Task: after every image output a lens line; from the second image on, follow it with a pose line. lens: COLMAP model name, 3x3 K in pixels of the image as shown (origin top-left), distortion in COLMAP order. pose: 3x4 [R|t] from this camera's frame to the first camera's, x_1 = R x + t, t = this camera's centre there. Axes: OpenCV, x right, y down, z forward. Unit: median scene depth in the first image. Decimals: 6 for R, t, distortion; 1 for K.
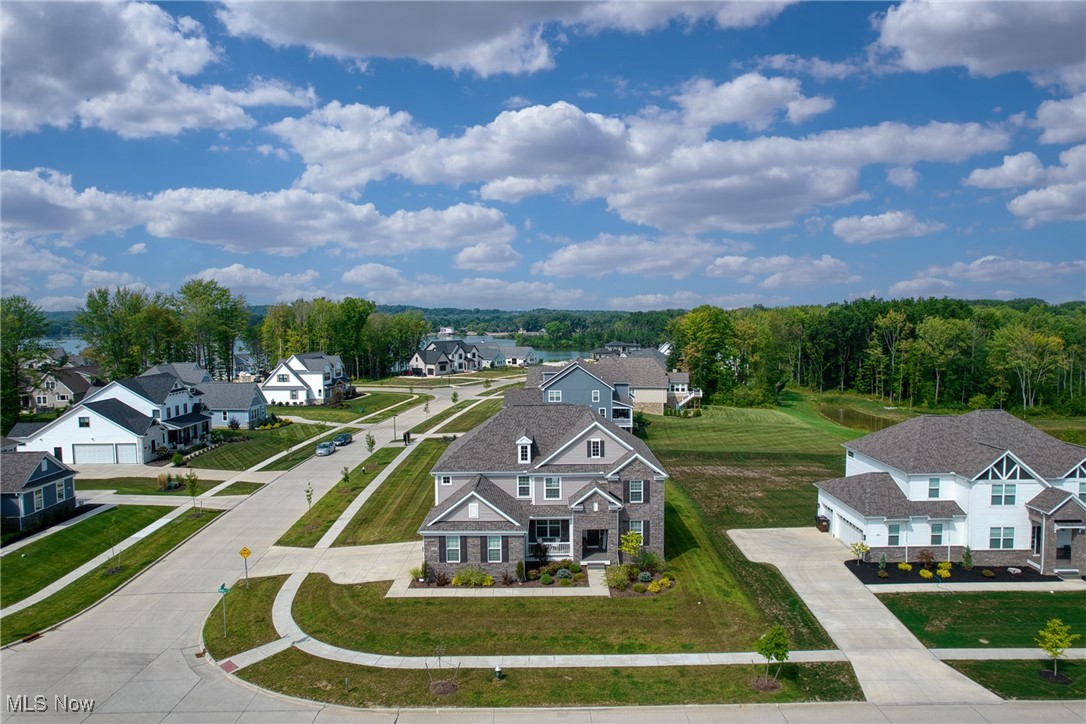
lens RADIAL K [[697.0, 0, 543.0], [0, 697.0, 362.0], [0, 0, 1]] dist [-0.060227, 0.049119]
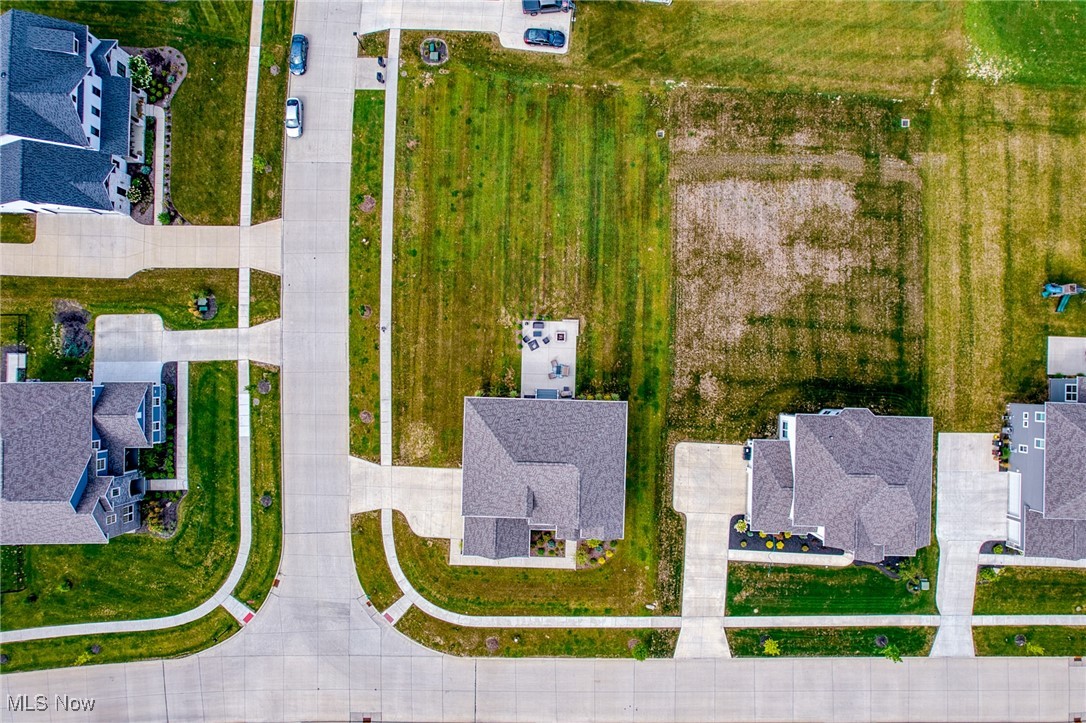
lens RADIAL K [[697.0, 0, 543.0], [0, 697.0, 361.5], [0, 0, 1]] dist [-0.060227, 0.049119]
pose [[0.999664, 0.025546, 0.004472, -0.008504], [-0.006387, 0.075382, 0.997134, -1.389643], [0.025135, -0.996827, 0.075519, 1.302993]]
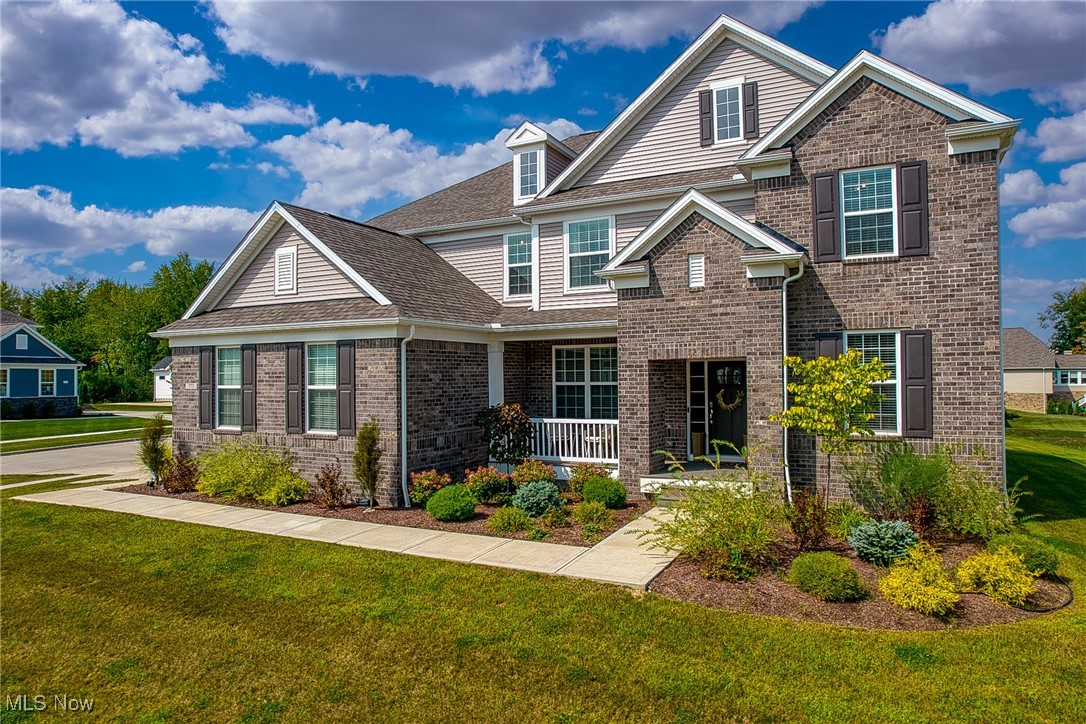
lens RADIAL K [[697.0, 0, 543.0], [0, 697.0, 362.0], [0, 0, 1]] dist [-0.060227, 0.049119]
pose [[0.891962, -0.006458, -0.452063, 0.150189], [-0.033117, 0.996279, -0.079575, 0.279069], [0.450895, 0.085949, 0.888429, 0.778140]]
